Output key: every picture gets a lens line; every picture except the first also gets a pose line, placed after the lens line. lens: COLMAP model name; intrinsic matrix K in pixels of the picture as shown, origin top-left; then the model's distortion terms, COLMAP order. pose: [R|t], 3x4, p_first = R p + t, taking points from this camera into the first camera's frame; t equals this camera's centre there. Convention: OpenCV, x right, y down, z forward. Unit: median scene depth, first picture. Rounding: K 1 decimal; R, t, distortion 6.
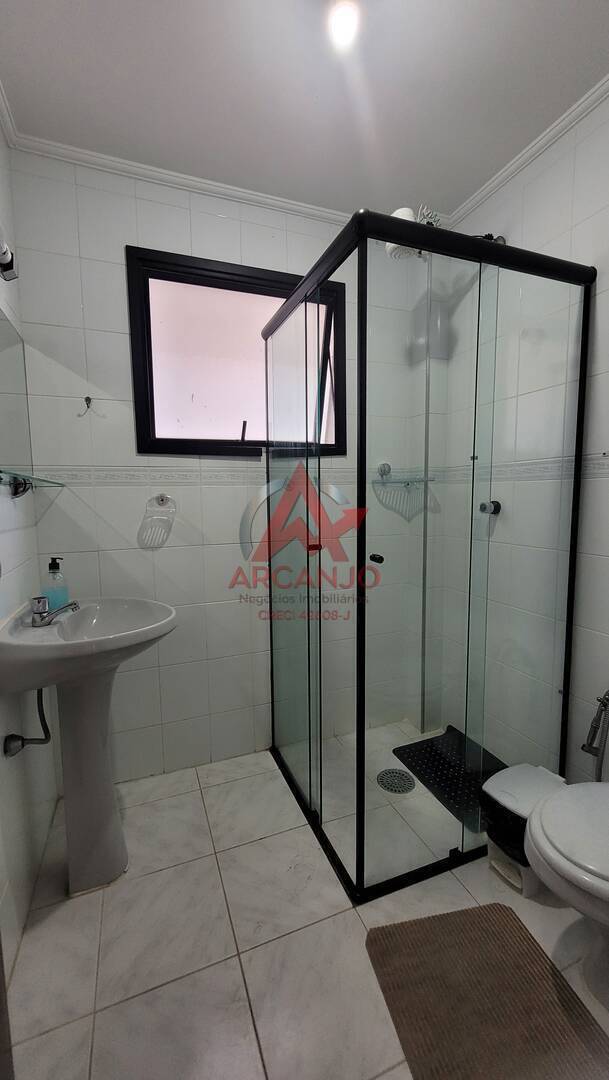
lens RADIAL K [[426.2, 0, 301.5], [0, 426.2, 536.6], [0, 0, 1]] dist [0.001252, -0.000880]
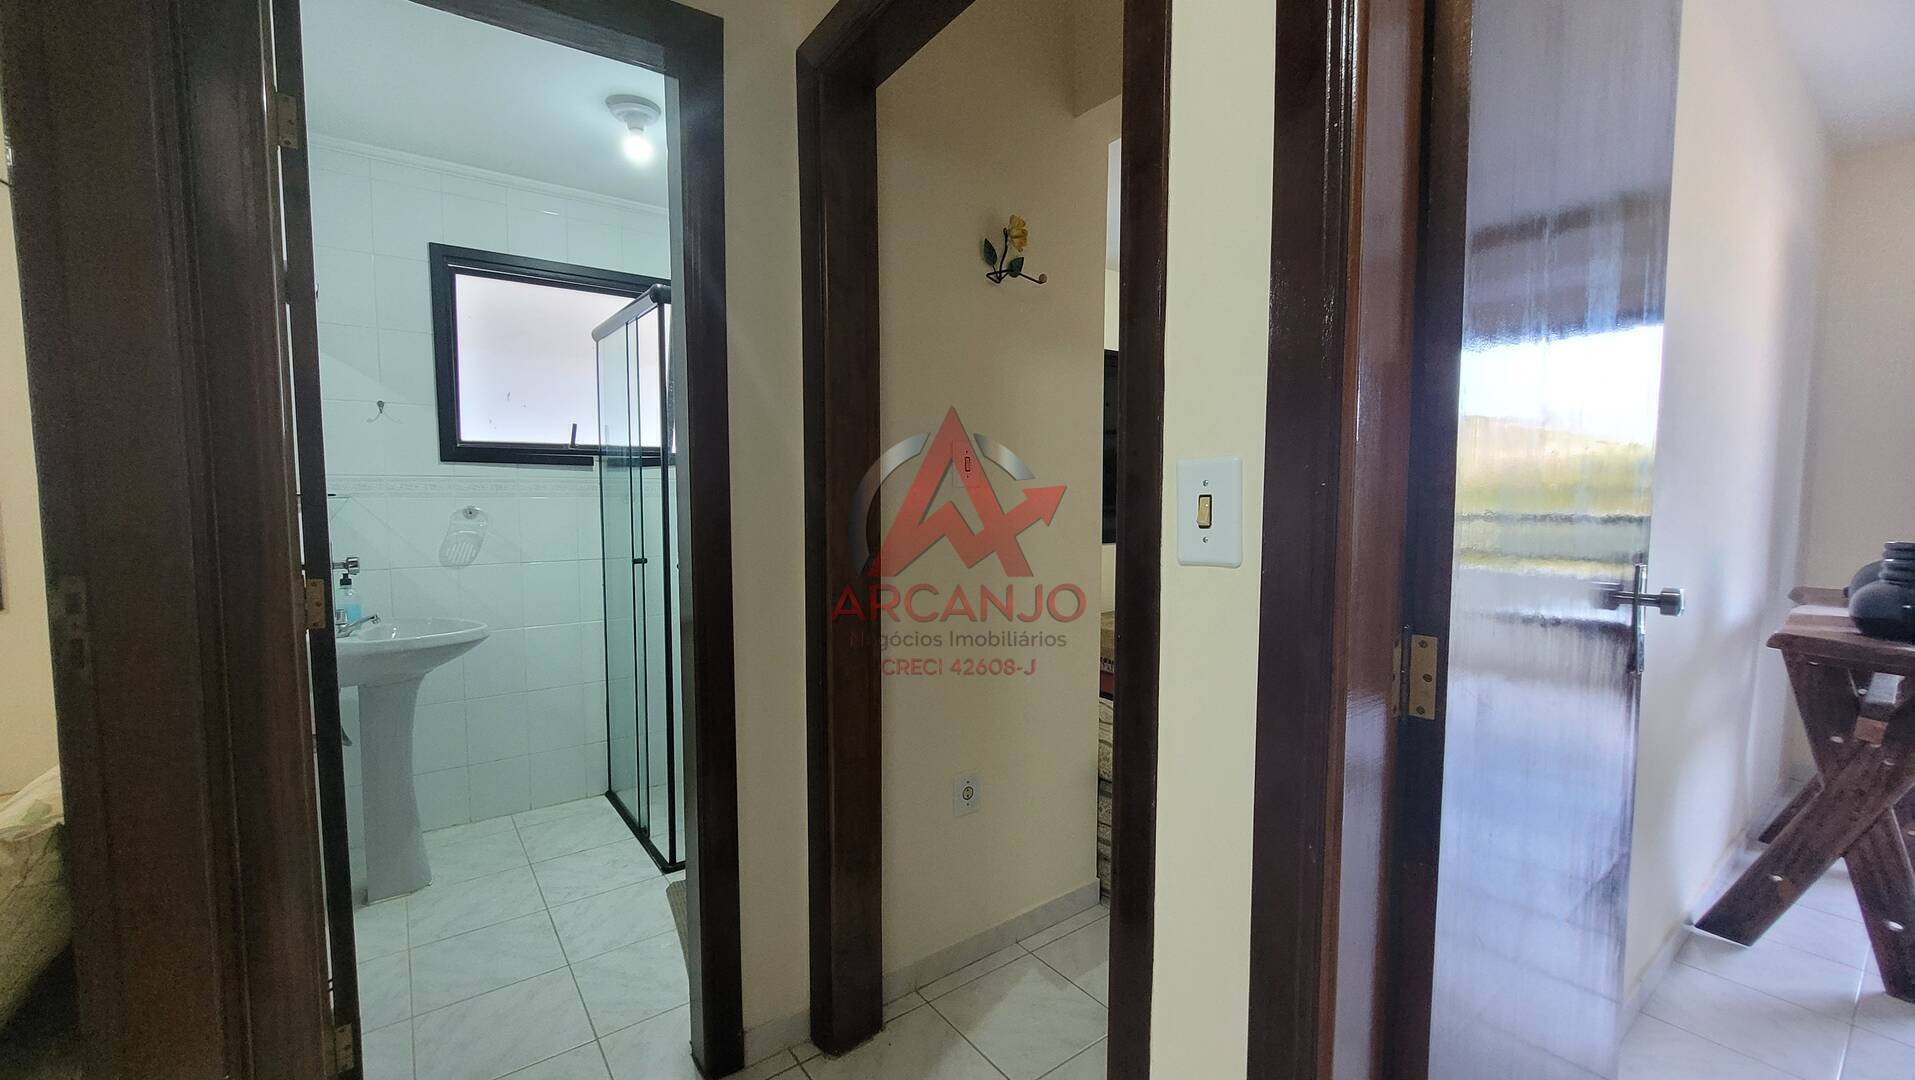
lens RADIAL K [[755.7, 0, 946.2], [0, 755.7, 547.8], [0, 0, 1]] dist [0.001252, -0.000880]
pose [[0.965368, -0.003677, 0.260866, 0.224532], [0.011414, 0.999539, -0.028148, 0.044212], [-0.260642, 0.030151, 0.964965, -0.792412]]
